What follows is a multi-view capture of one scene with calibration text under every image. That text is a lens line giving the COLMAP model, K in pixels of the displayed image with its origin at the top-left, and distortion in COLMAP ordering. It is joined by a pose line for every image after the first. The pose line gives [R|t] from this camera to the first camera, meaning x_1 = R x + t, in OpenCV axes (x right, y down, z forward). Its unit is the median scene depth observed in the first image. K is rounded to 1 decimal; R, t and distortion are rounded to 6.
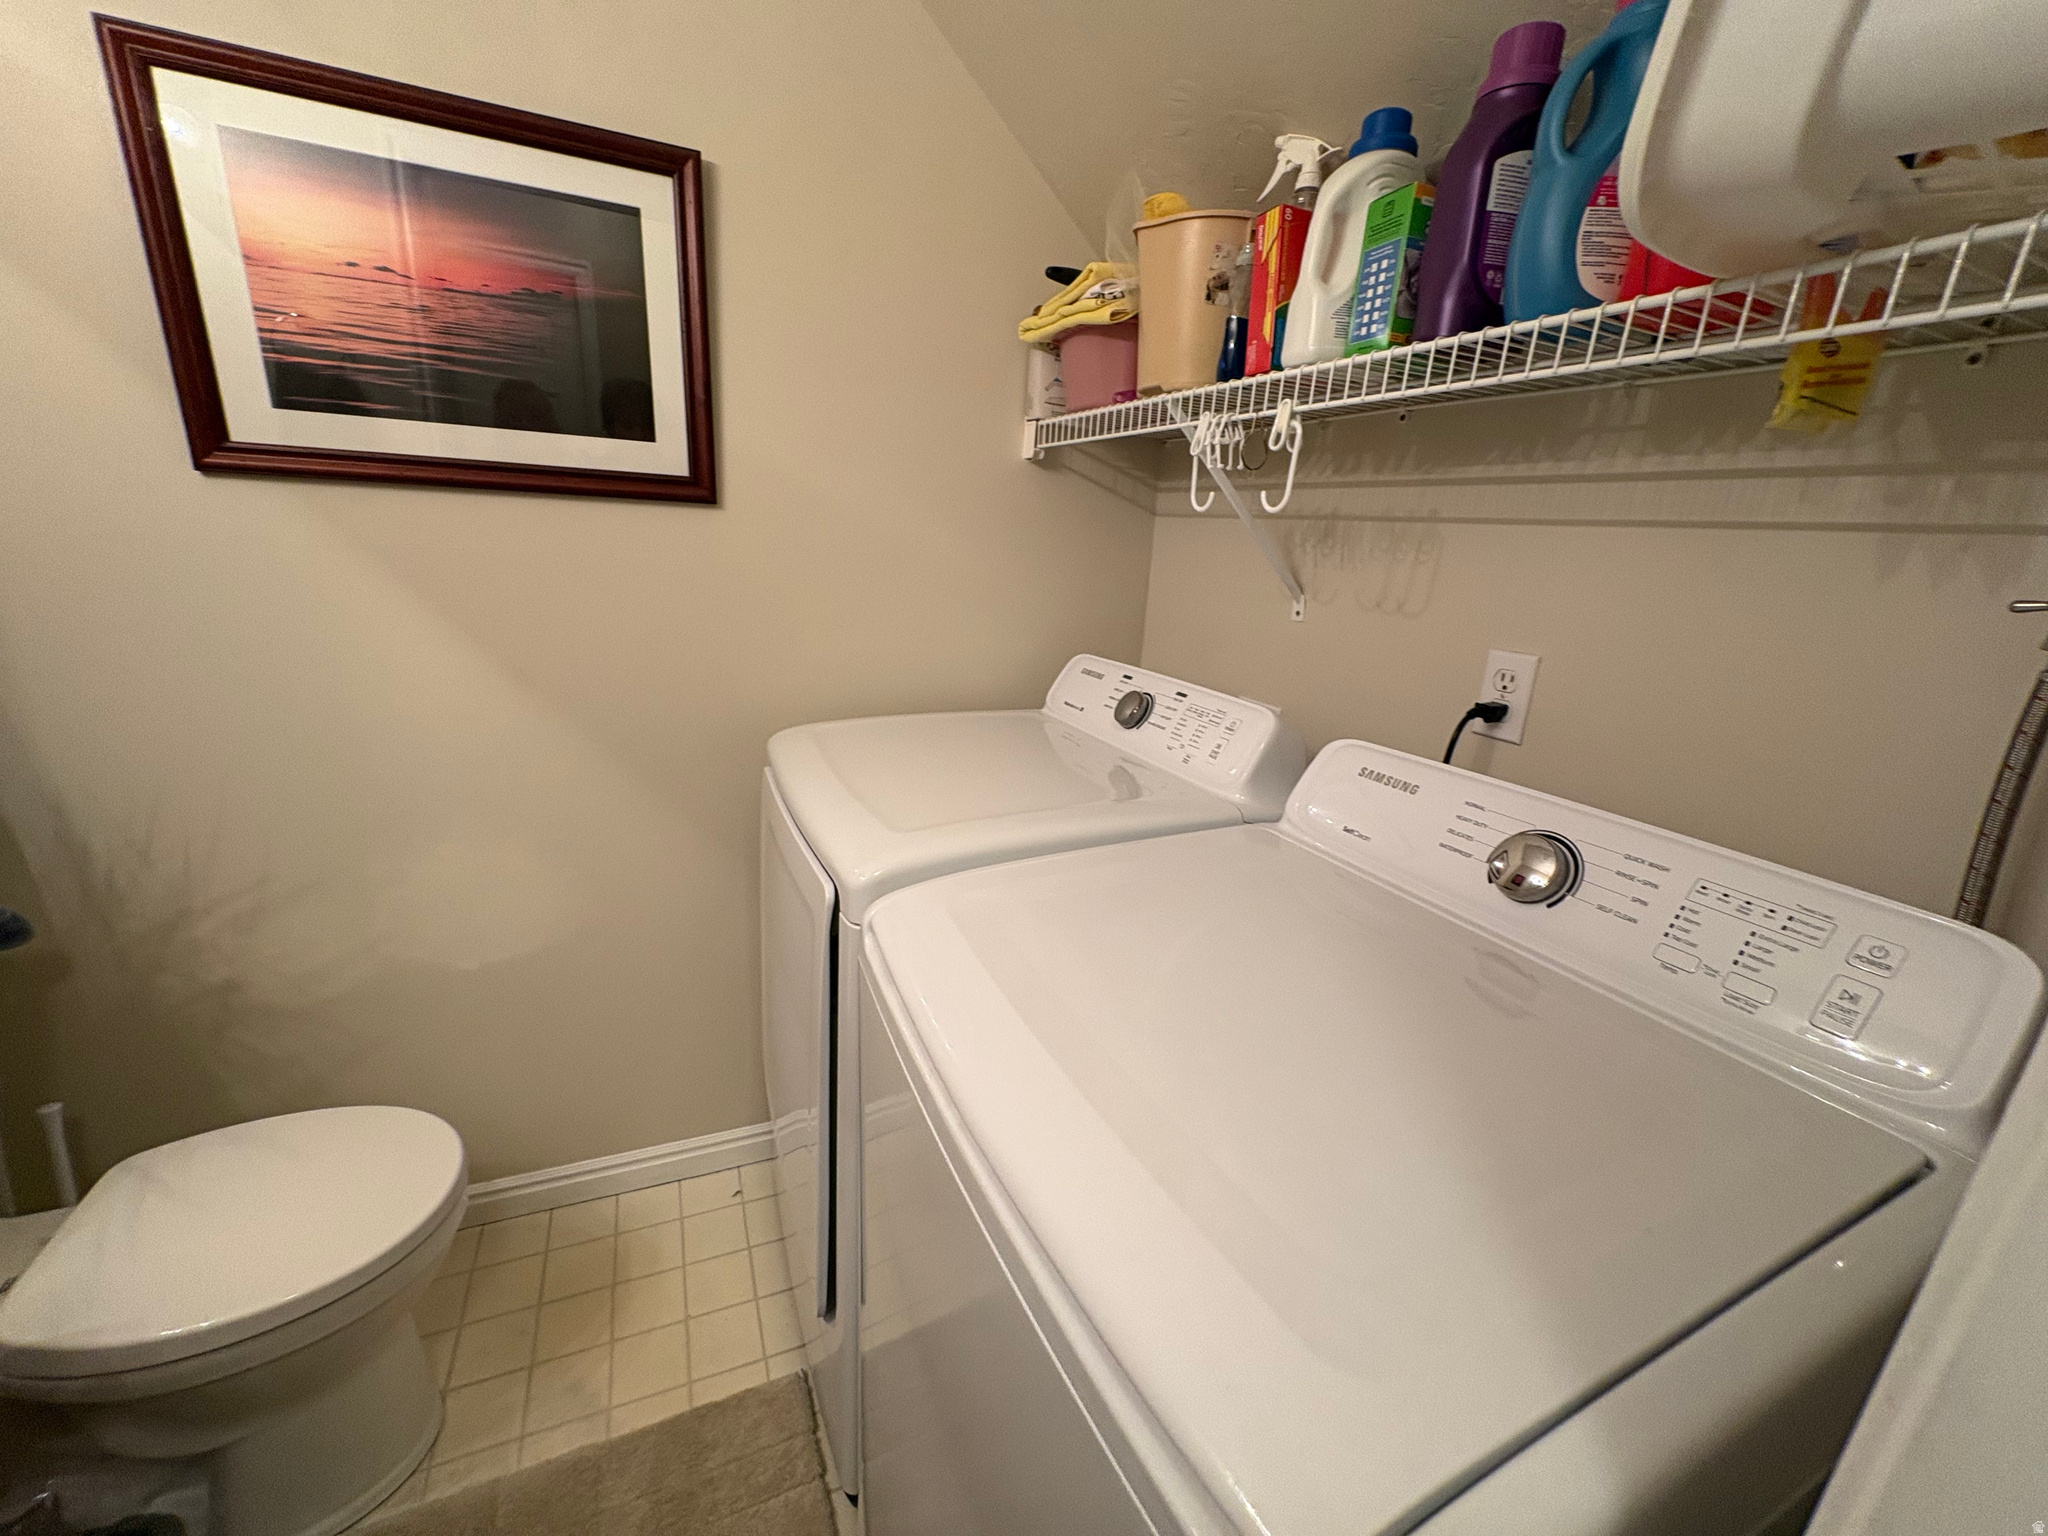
lens RADIAL K [[819.4, 0, 1020.3], [0, 819.4, 770.2], [0, 0, 1]] dist [0.001364, -0.000279]
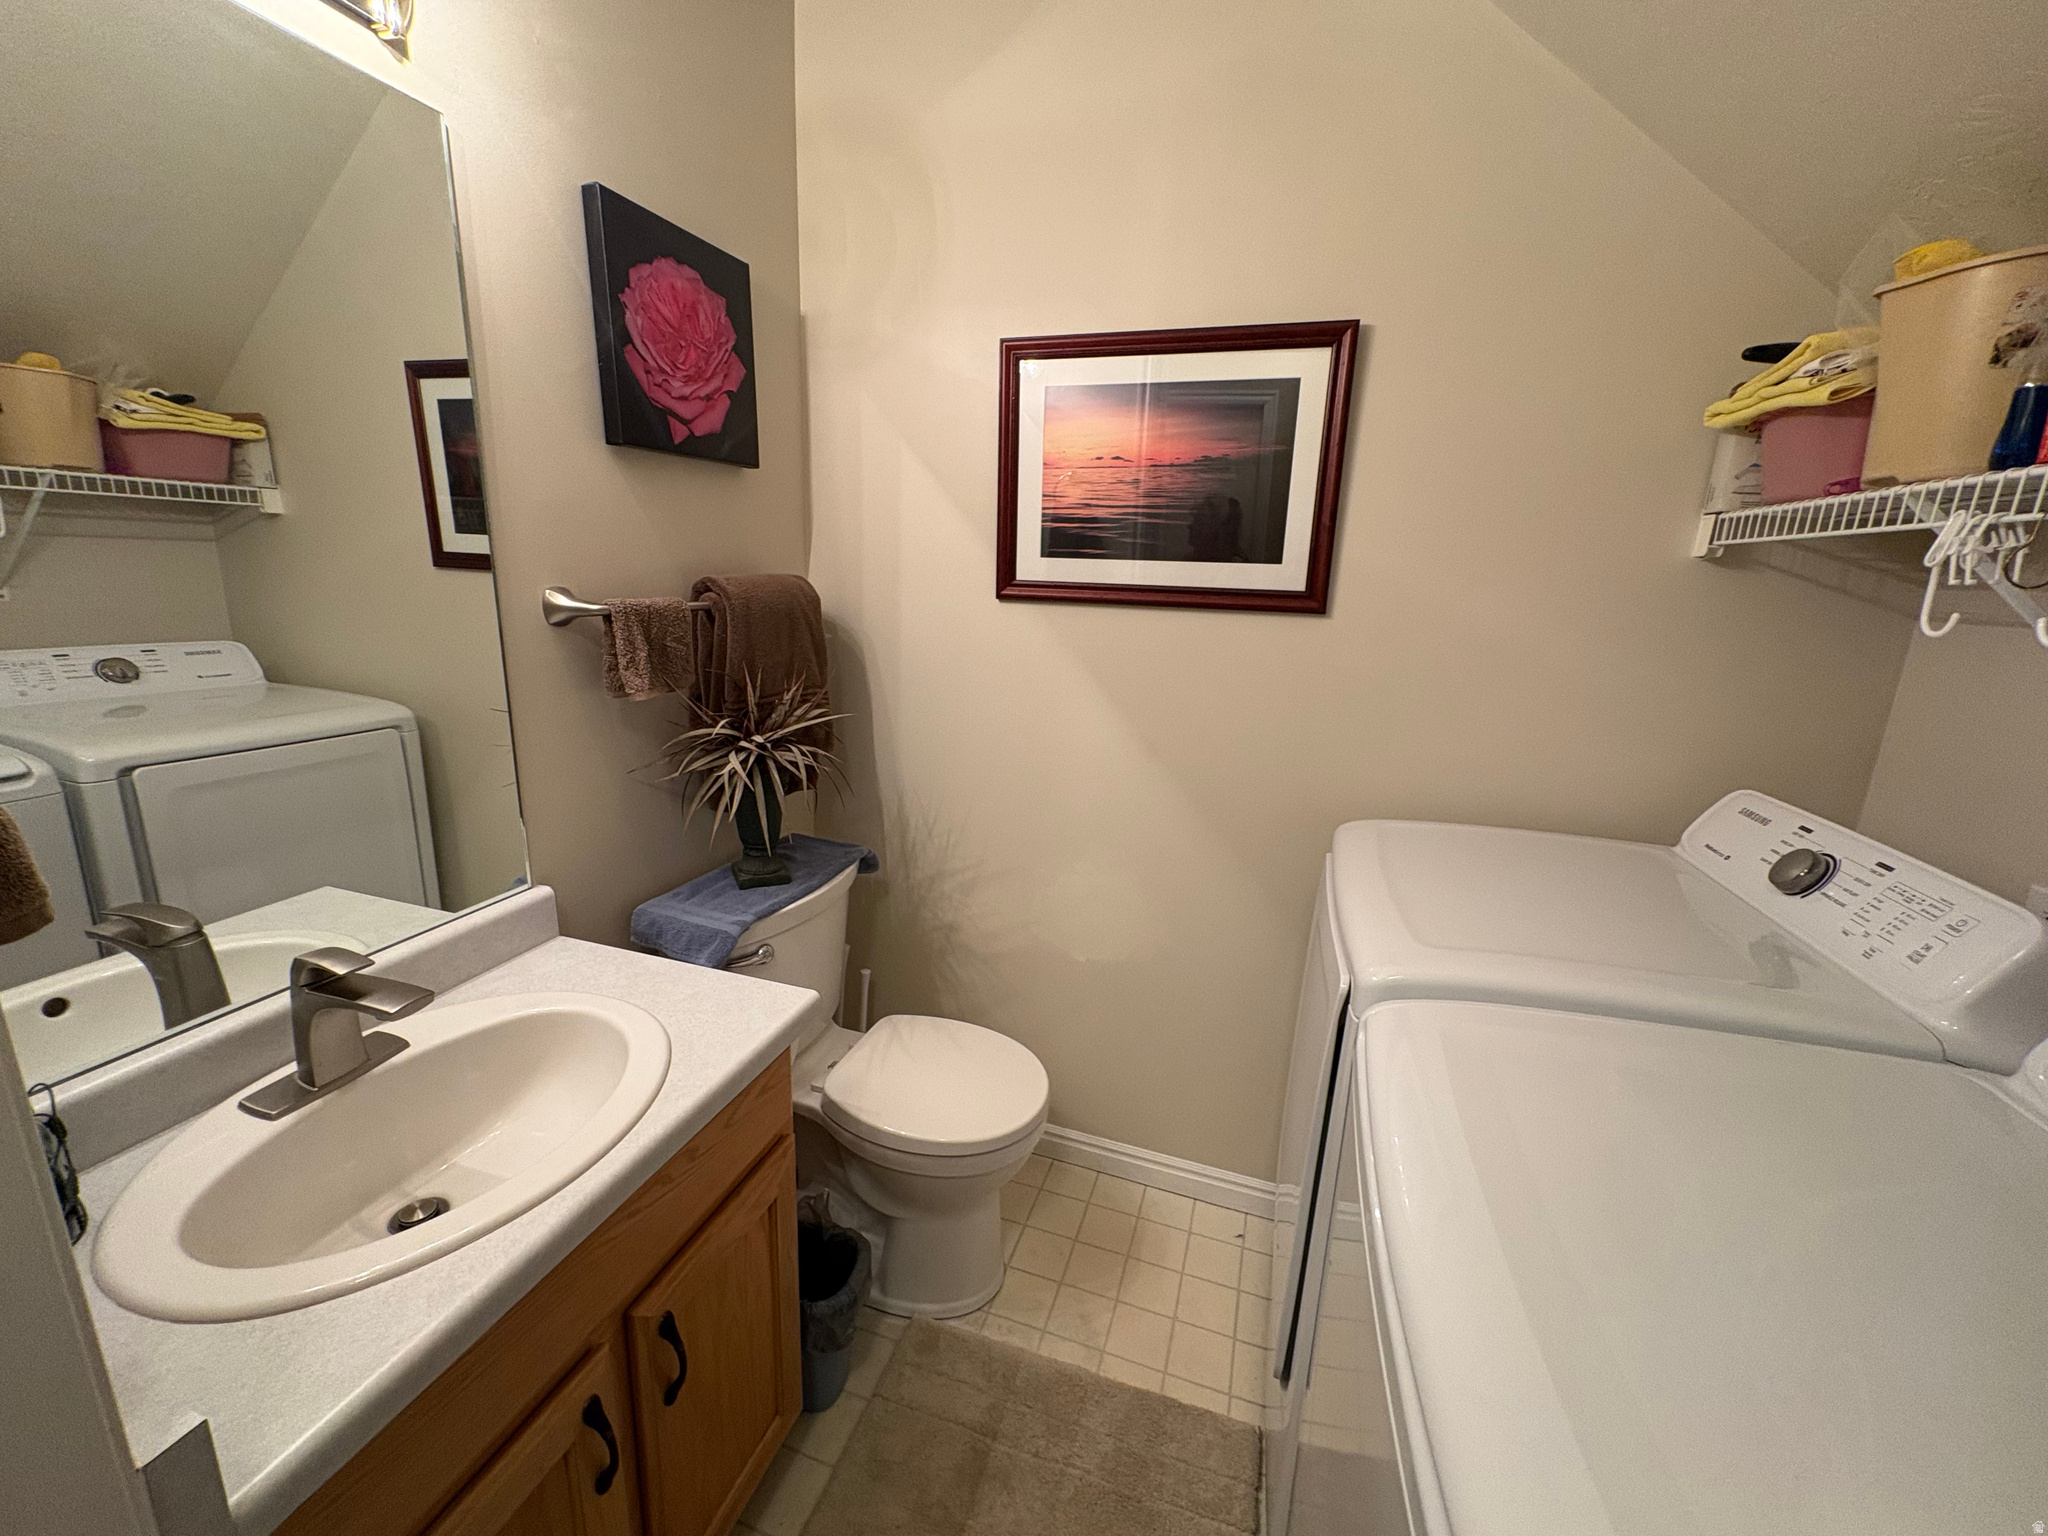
lens RADIAL K [[819.4, 0, 1021.7], [0, 819.4, 767.4], [0, 0, 1]] dist [0.001364, -0.000279]
pose [[0.738337, 0.125342, -0.662683, 0.107196], [-0.179418, 0.983676, -0.013846, -0.031601], [0.650129, 0.129120, 0.748772, -0.098523]]
